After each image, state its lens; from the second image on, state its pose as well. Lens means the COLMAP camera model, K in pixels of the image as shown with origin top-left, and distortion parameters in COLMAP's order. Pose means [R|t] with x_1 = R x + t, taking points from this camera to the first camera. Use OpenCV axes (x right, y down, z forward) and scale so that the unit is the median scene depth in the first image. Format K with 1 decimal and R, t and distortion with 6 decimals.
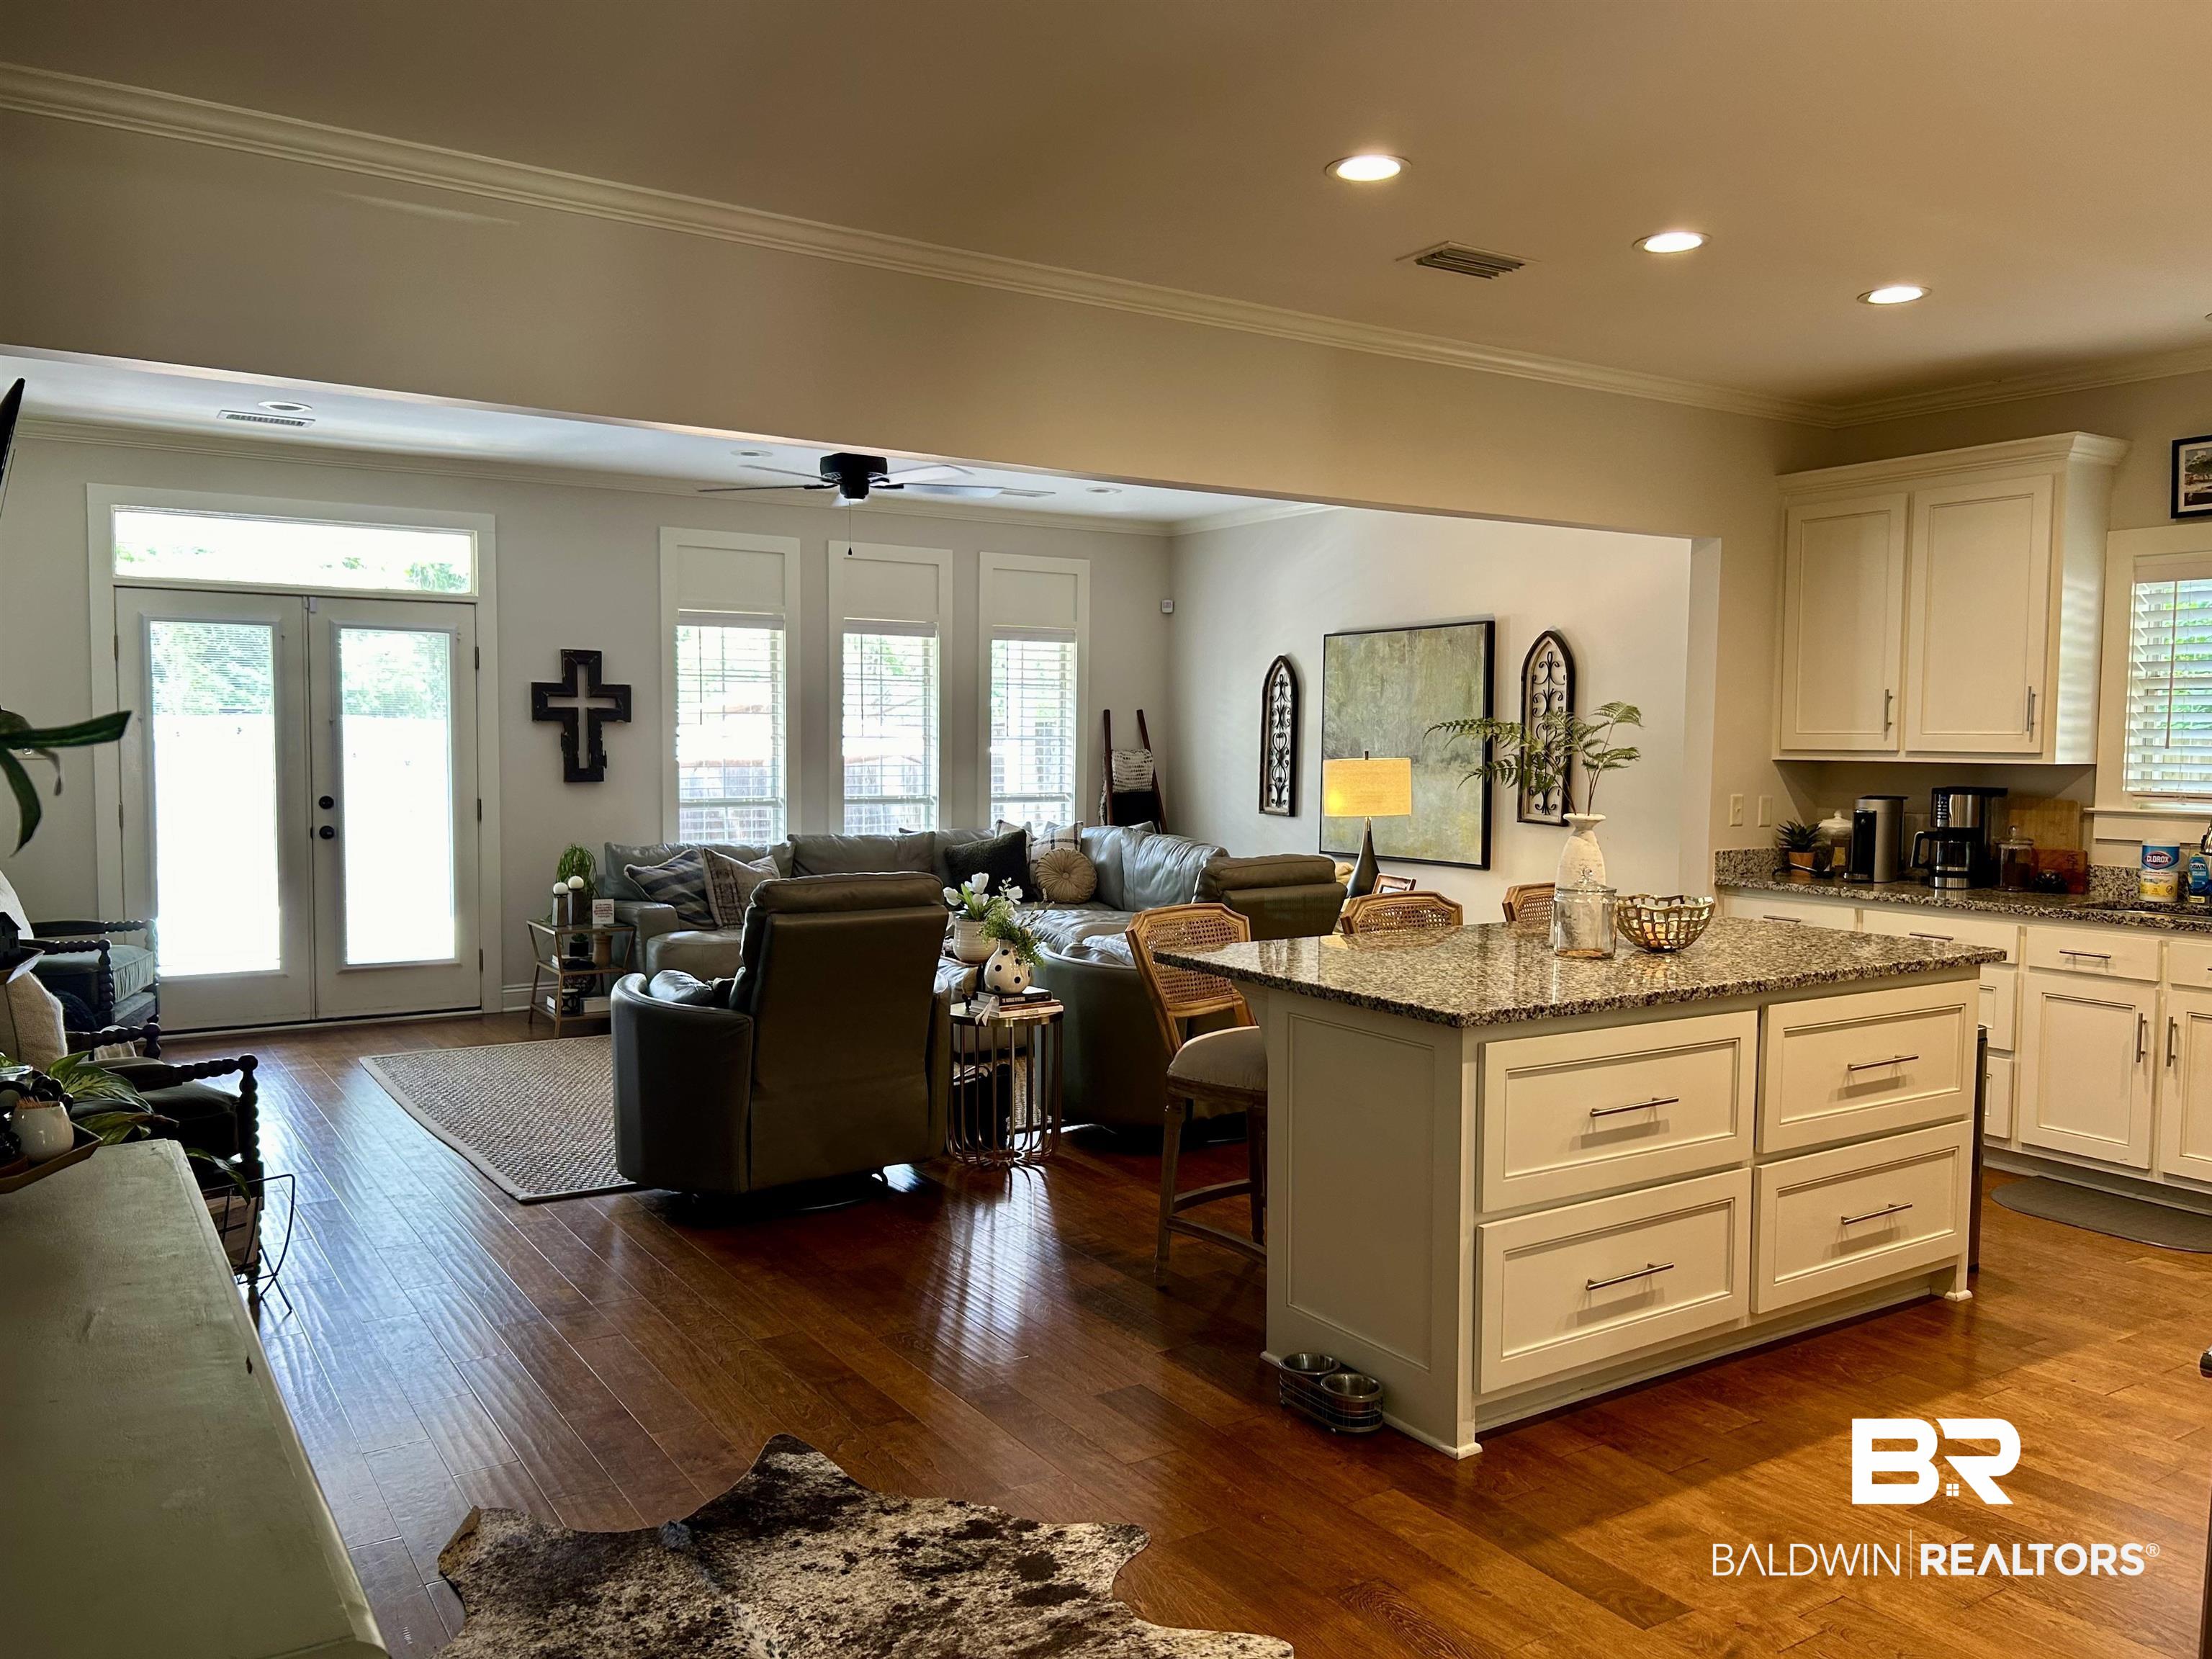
lens RADIAL K [[1654.2, 0, 1093.7], [0, 1654.2, 827.7], [0, 0, 1]] dist [0.010491, 0.005938]
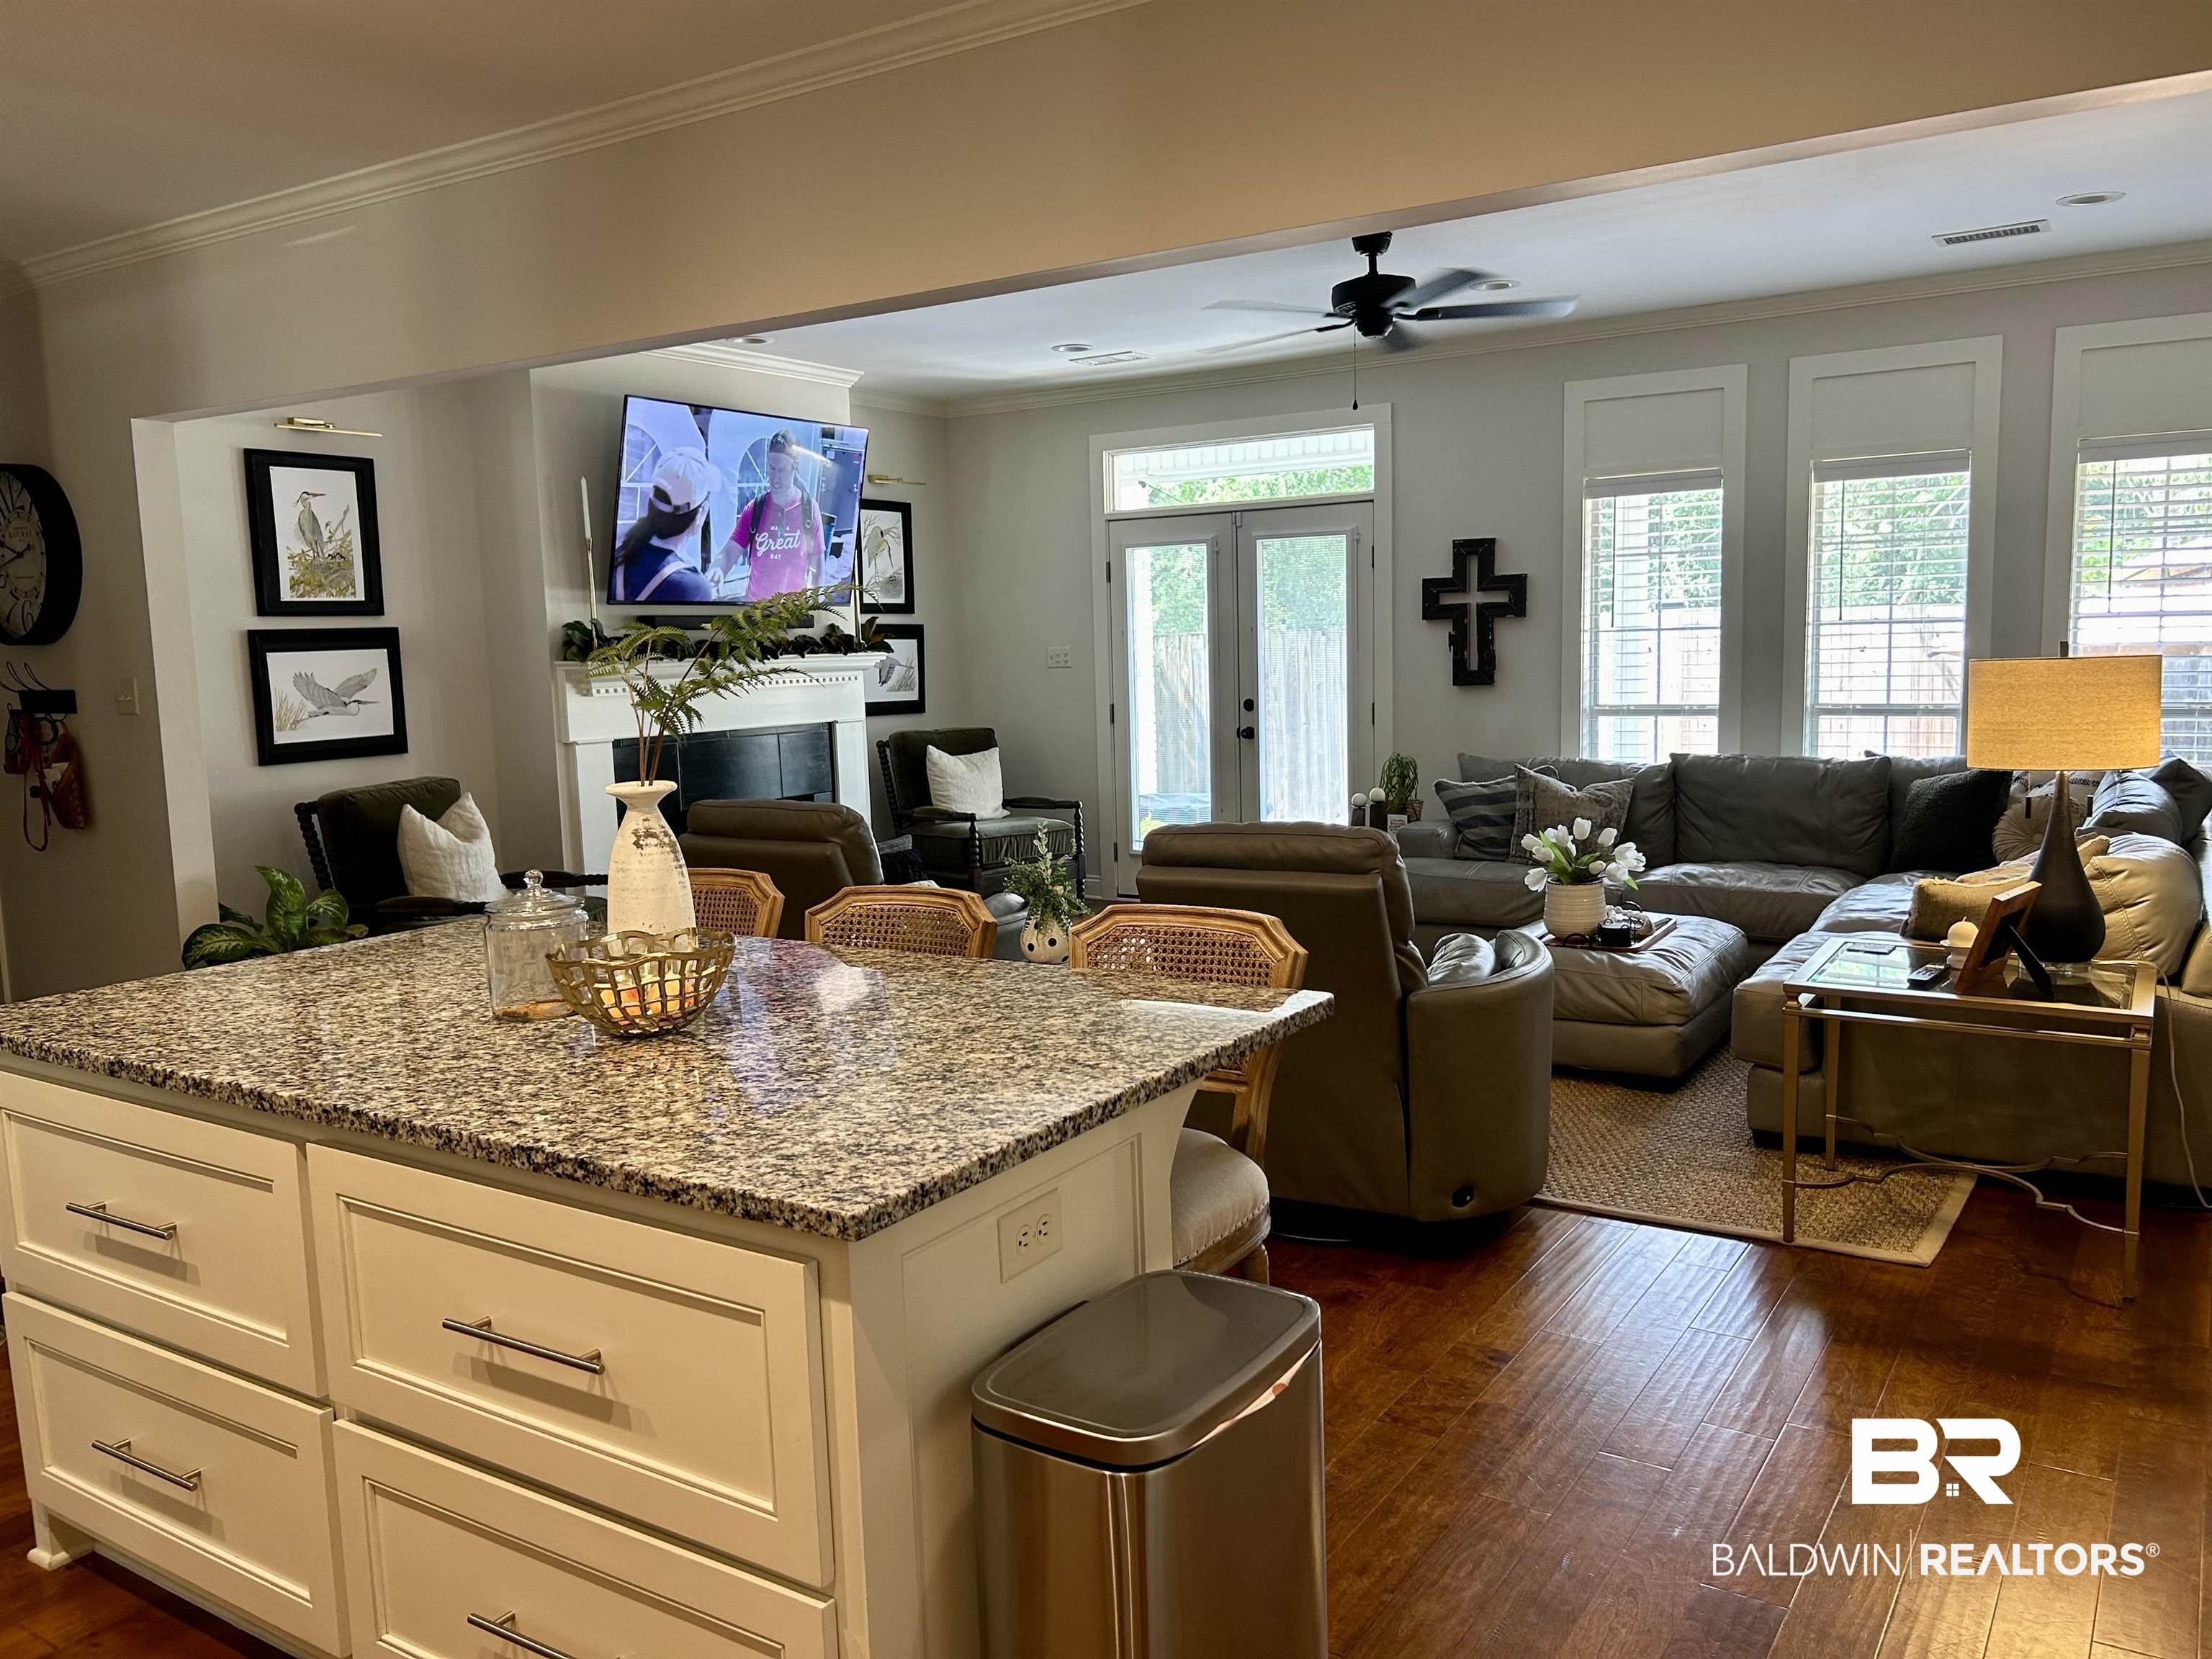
lens RADIAL K [[1654.2, 0, 1098.1], [0, 1654.2, 842.2], [0, 0, 1]] dist [0.010491, 0.005938]
pose [[0.398868, 0.093161, -0.912264, 0.451970], [-0.018413, 0.995439, 0.093604, -0.023418], [0.916823, -0.020538, 0.398765, 0.452539]]
